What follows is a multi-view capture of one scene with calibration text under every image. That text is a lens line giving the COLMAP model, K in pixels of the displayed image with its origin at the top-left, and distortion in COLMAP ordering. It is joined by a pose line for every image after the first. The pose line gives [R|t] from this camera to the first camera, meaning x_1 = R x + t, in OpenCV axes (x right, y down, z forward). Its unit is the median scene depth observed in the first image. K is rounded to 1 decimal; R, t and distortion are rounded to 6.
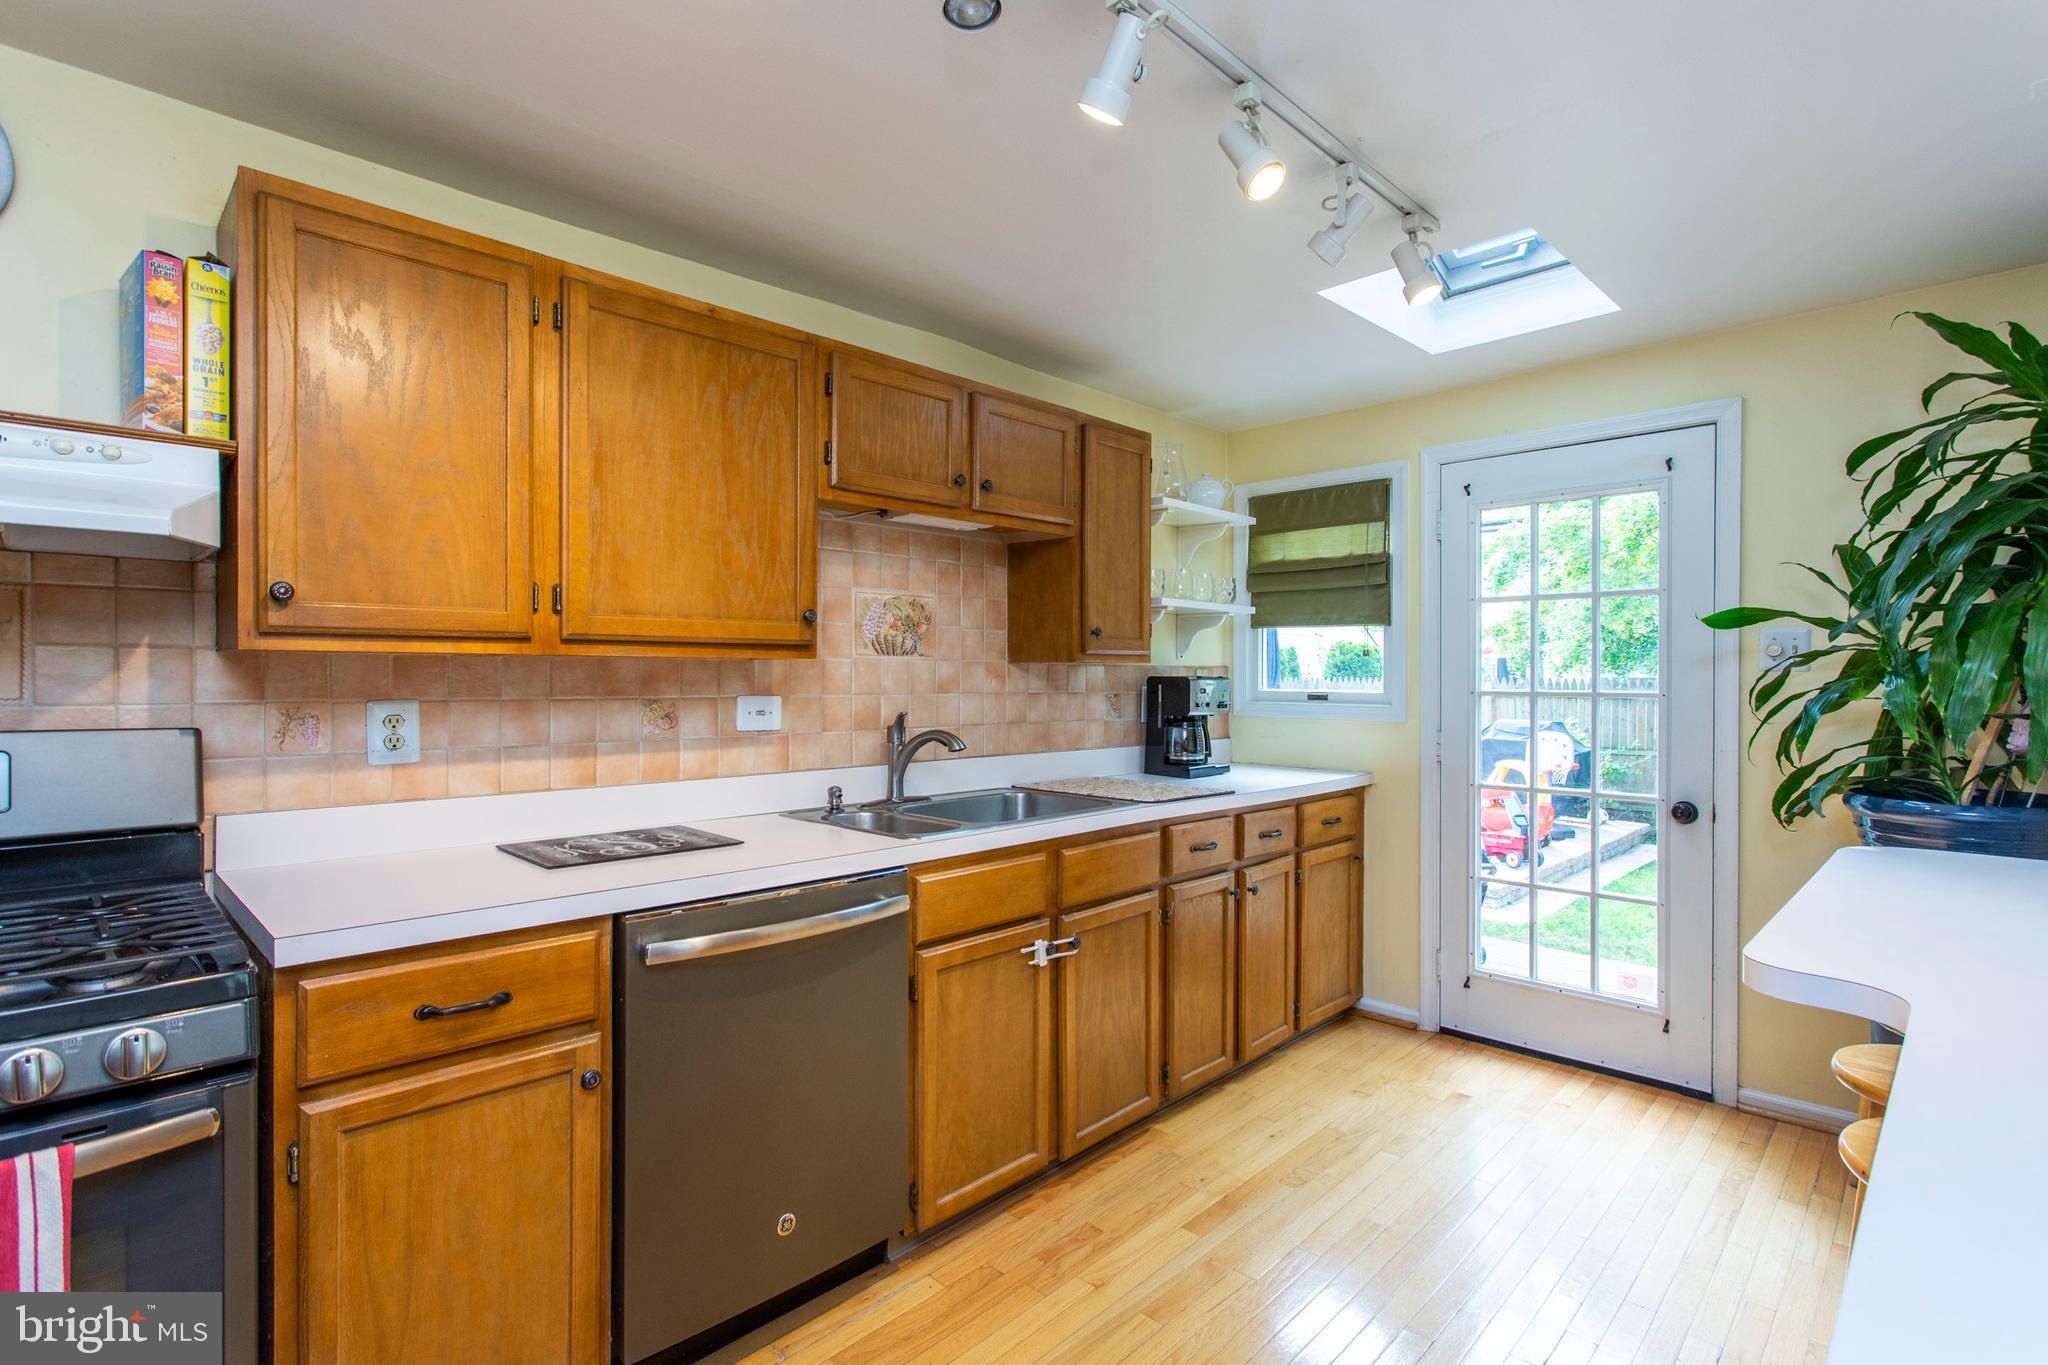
lens RADIAL K [[984.4, 0, 938.9], [0, 984.4, 672.7], [0, 0, 1]] dist [-0.001479, 0.002137]
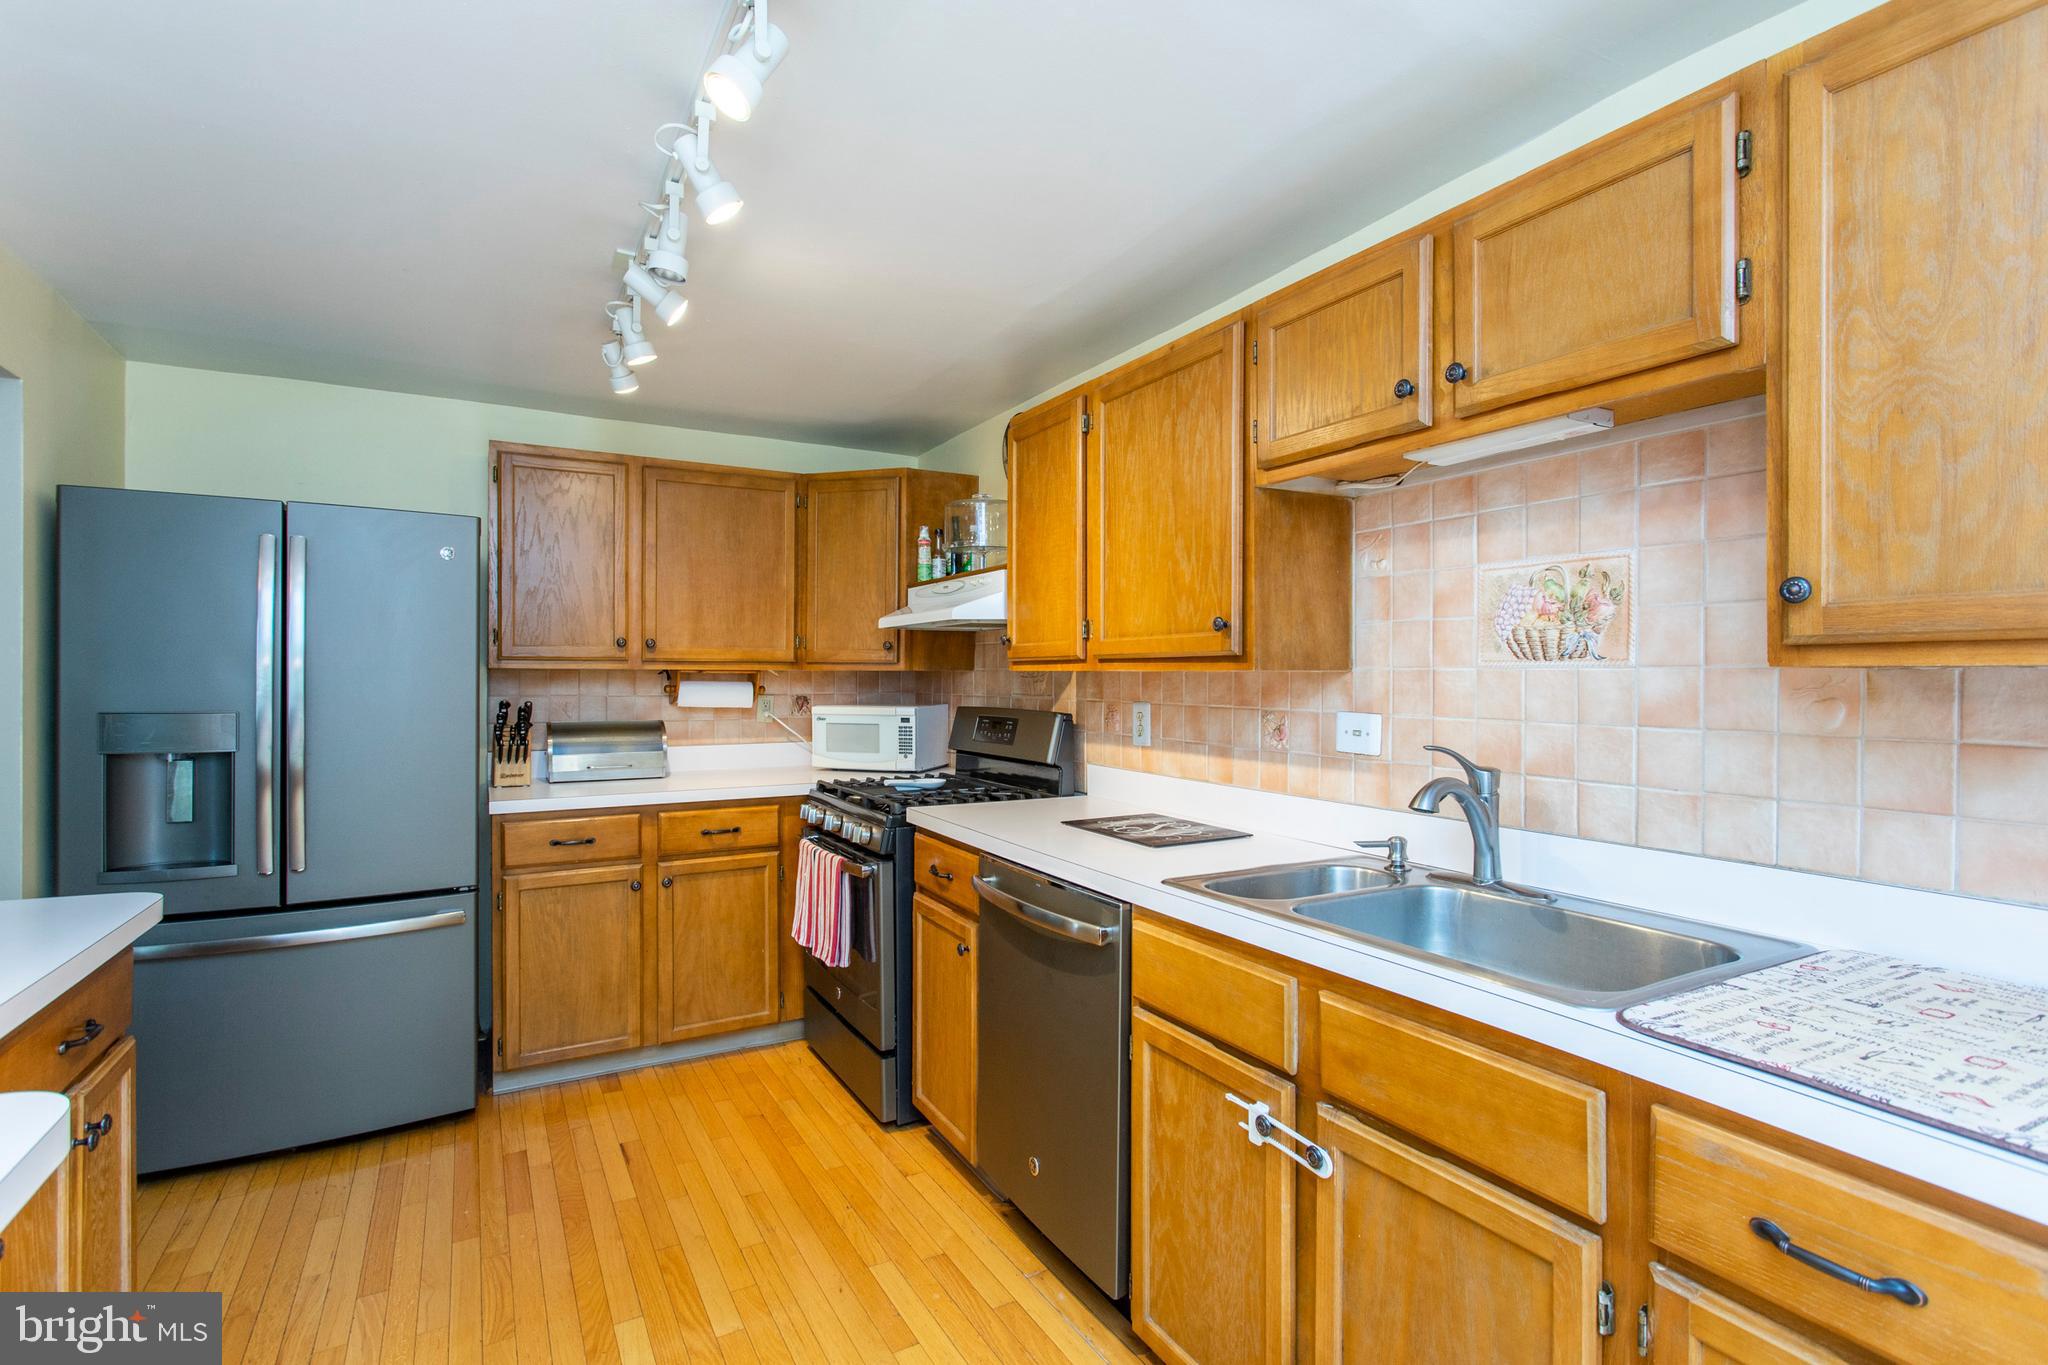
lens RADIAL K [[984.4, 0, 1036.5], [0, 984.4, 663.5], [0, 0, 1]] dist [-0.001479, 0.002137]
pose [[-0.233537, -0.015132, -0.972230, 0.646025], [-0.004138, 0.999885, -0.014569, -0.005306], [0.972339, 0.000621, -0.233573, 0.847001]]
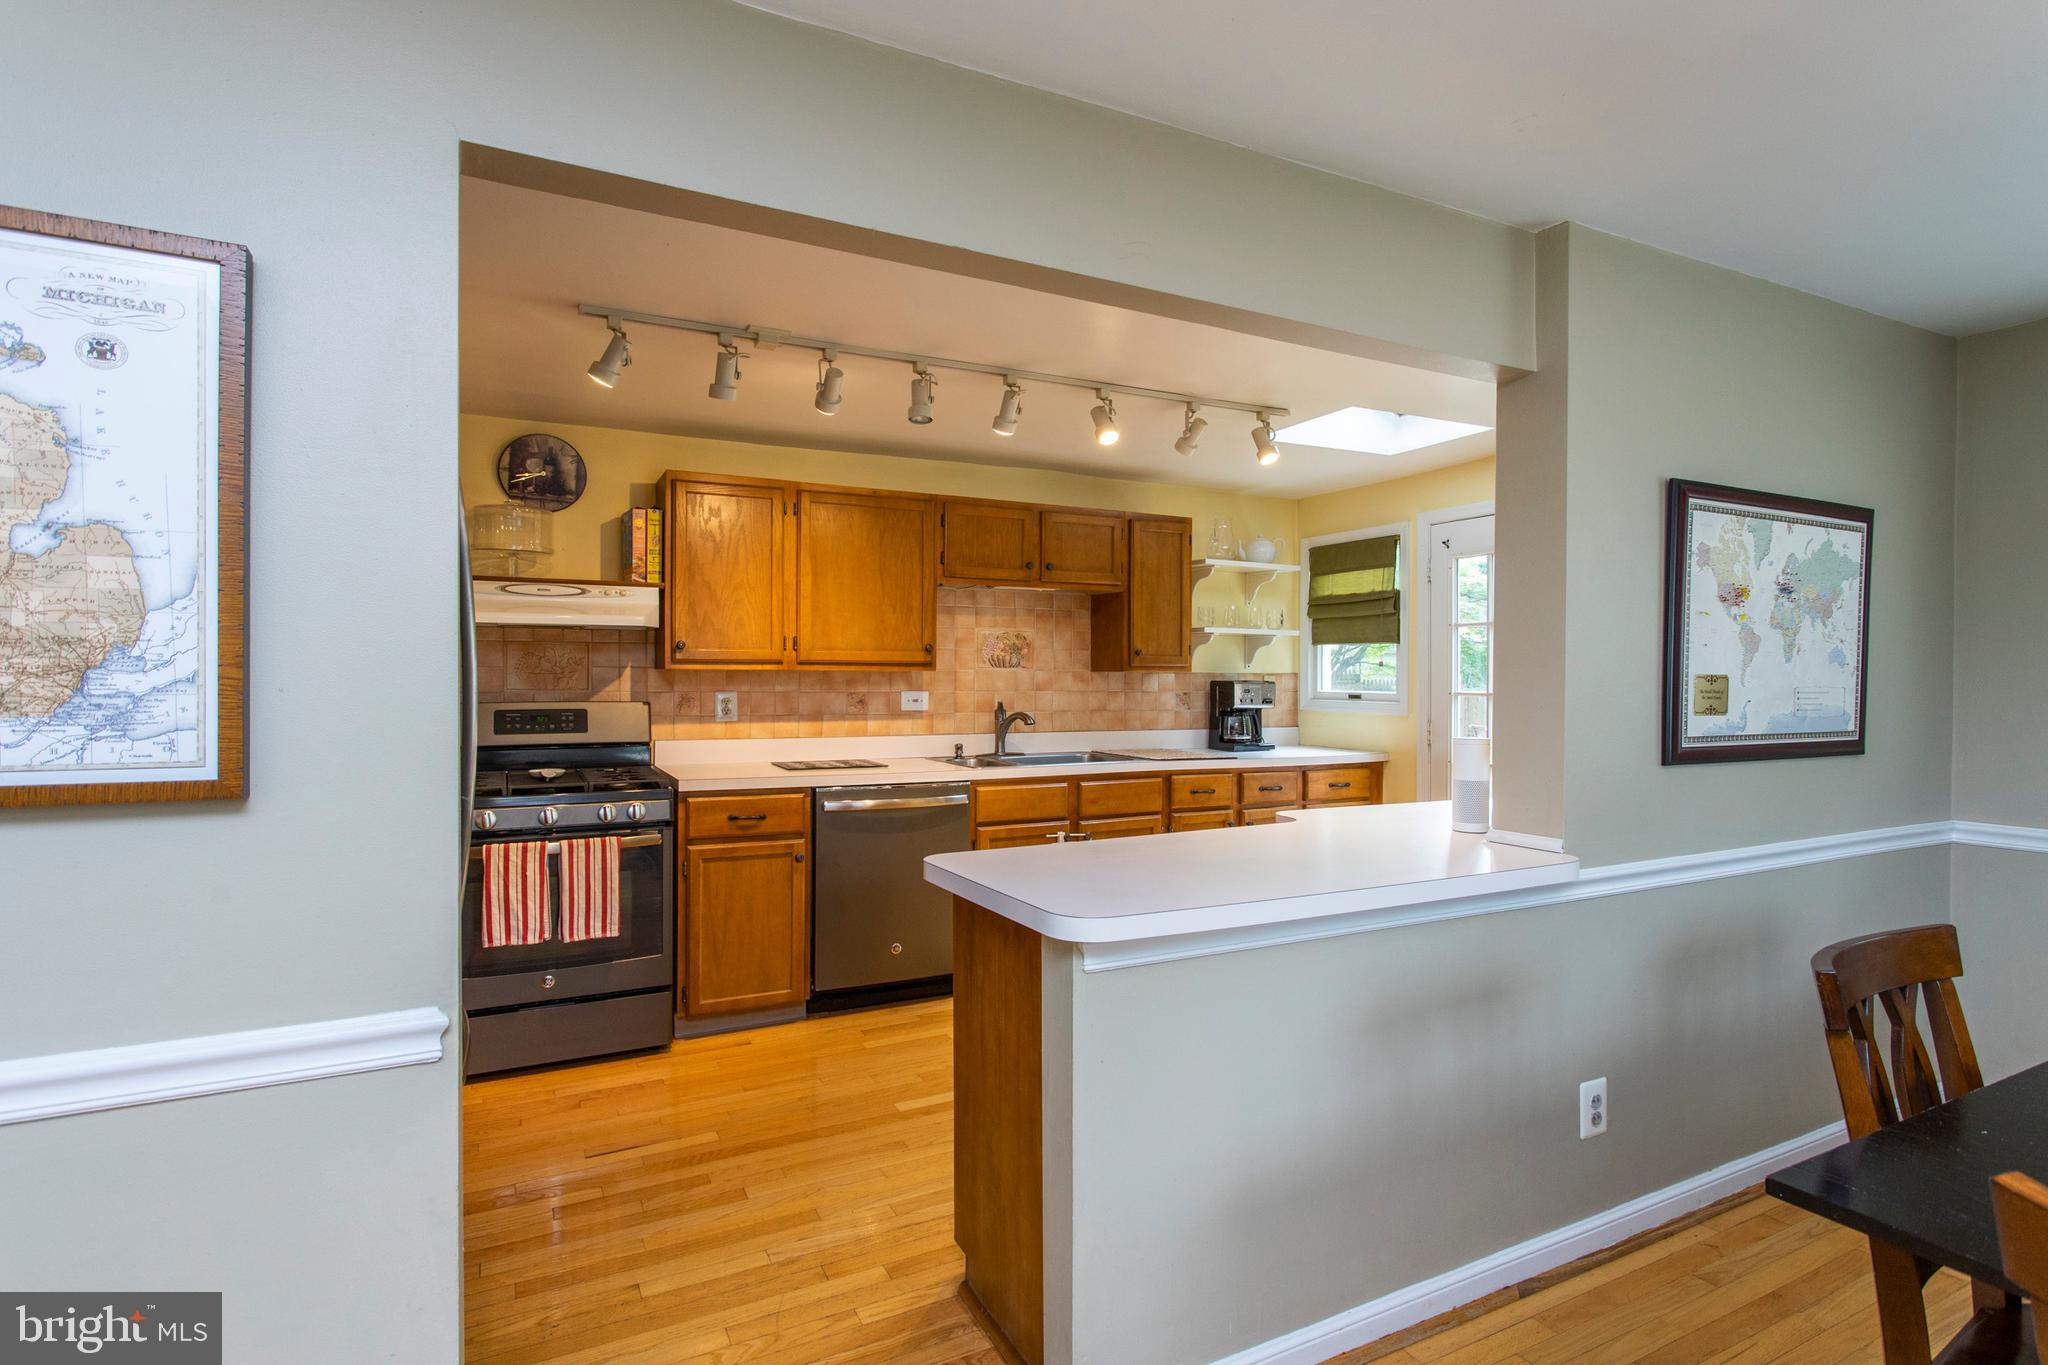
lens RADIAL K [[984.4, 0, 995.5], [0, 984.4, 677.2], [0, 0, 1]] dist [-0.001479, 0.002137]
pose [[0.962254, 0.002410, -0.272144, 0.399520], [-0.001864, 0.999996, 0.002262, -0.005462], [0.272148, -0.001669, 0.962254, -0.607837]]
